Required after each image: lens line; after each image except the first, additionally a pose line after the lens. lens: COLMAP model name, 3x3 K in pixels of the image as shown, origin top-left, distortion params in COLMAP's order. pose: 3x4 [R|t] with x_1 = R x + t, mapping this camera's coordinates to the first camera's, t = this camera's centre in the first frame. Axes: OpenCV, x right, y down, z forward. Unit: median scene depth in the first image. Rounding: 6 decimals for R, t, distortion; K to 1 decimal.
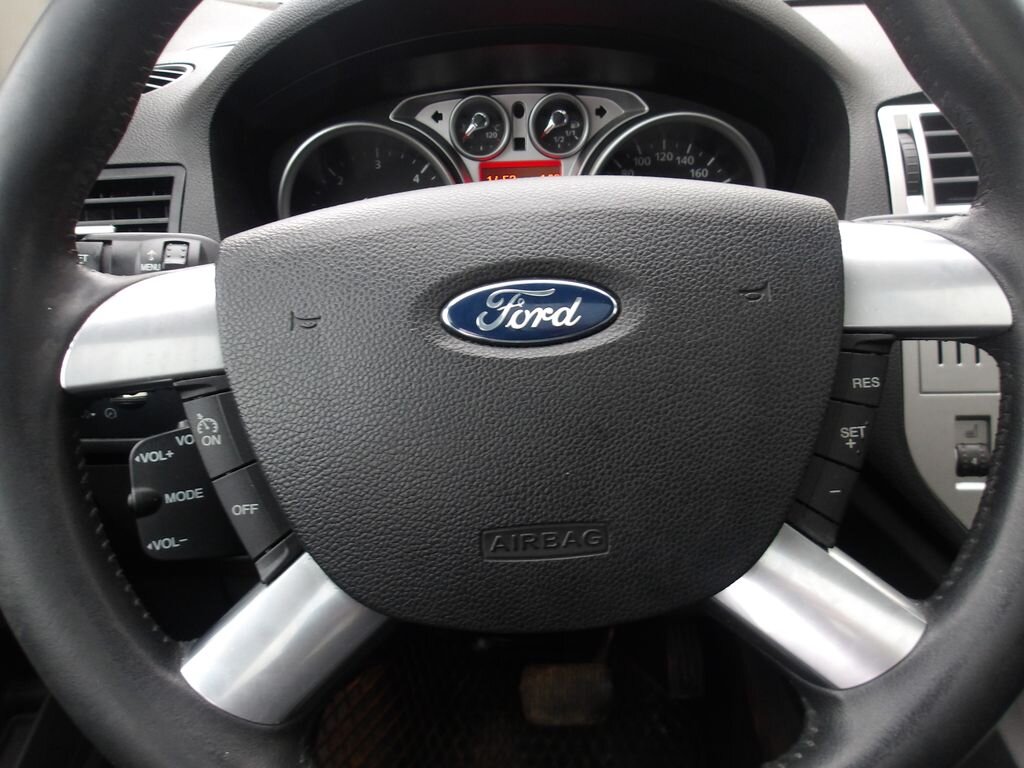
lens RADIAL K [[853.9, 0, 519.3], [0, 853.9, 388.4], [0, 0, 1]] dist [0.011030, 0.000416]
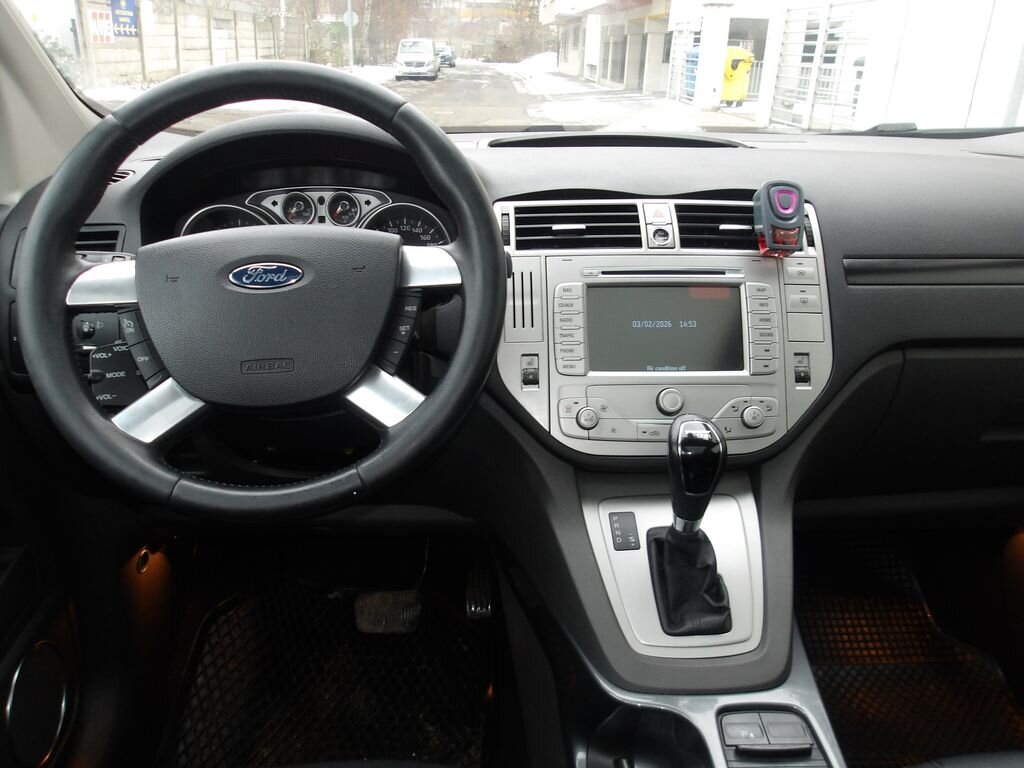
lens RADIAL K [[853.9, 0, 515.6], [0, 853.9, 380.4], [0, 0, 1]] dist [0.011030, 0.000416]
pose [[0.998103, 0.007253, 0.061138, 0.357304], [0.000208, 0.992632, -0.121168, 0.312324], [-0.061567, 0.120951, 0.990747, -0.886641]]
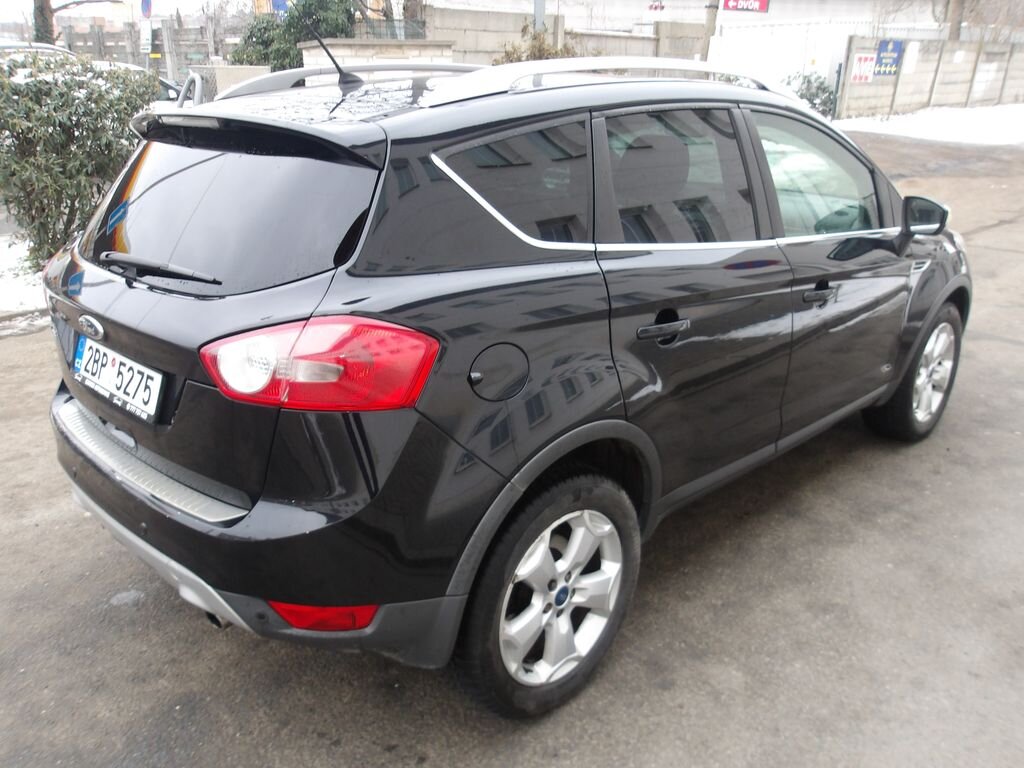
lens RADIAL K [[853.9, 0, 515.0], [0, 853.9, 387.9], [0, 0, 1]] dist [0.011030, 0.000416]
pose [[0.712959, 0.264453, -0.649426, 5.898714], [-0.341682, 0.939785, 0.007581, 2.172176], [0.612326, 0.216492, 0.760387, -6.884175]]
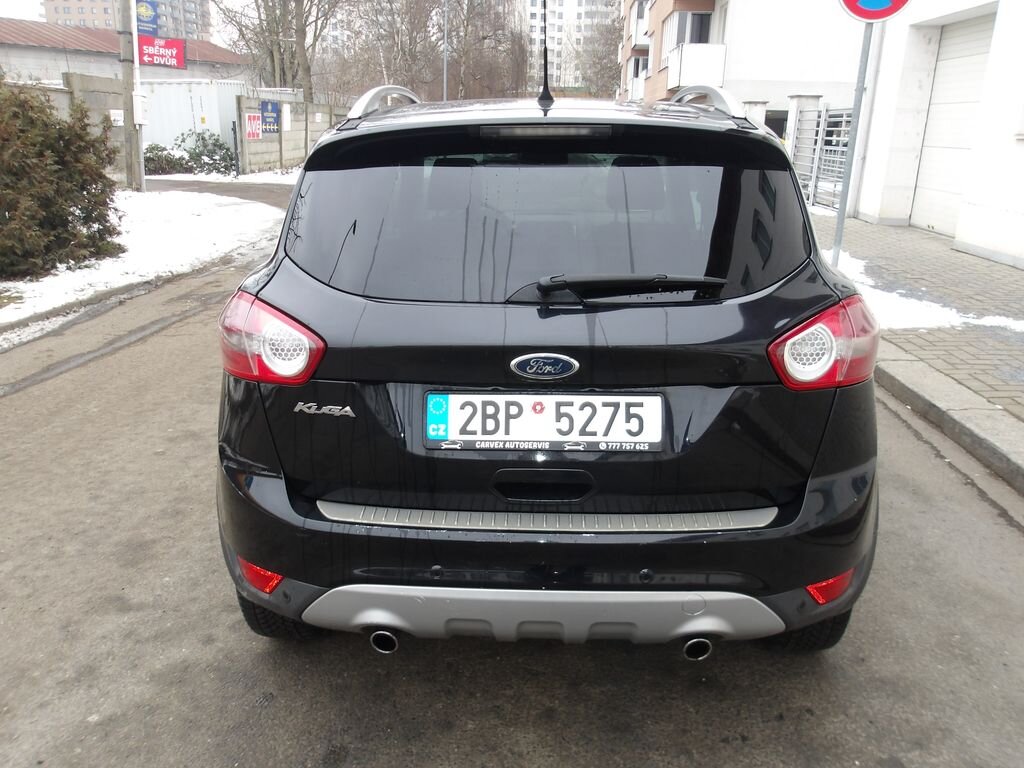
lens RADIAL K [[853.9, 0, 506.7], [0, 853.9, 380.9], [0, 0, 1]] dist [0.011030, 0.000416]
pose [[0.998560, 0.033029, -0.042276, 0.867647], [-0.040867, 0.978834, -0.200535, 3.617867], [0.034758, 0.201973, 0.978774, -8.737720]]
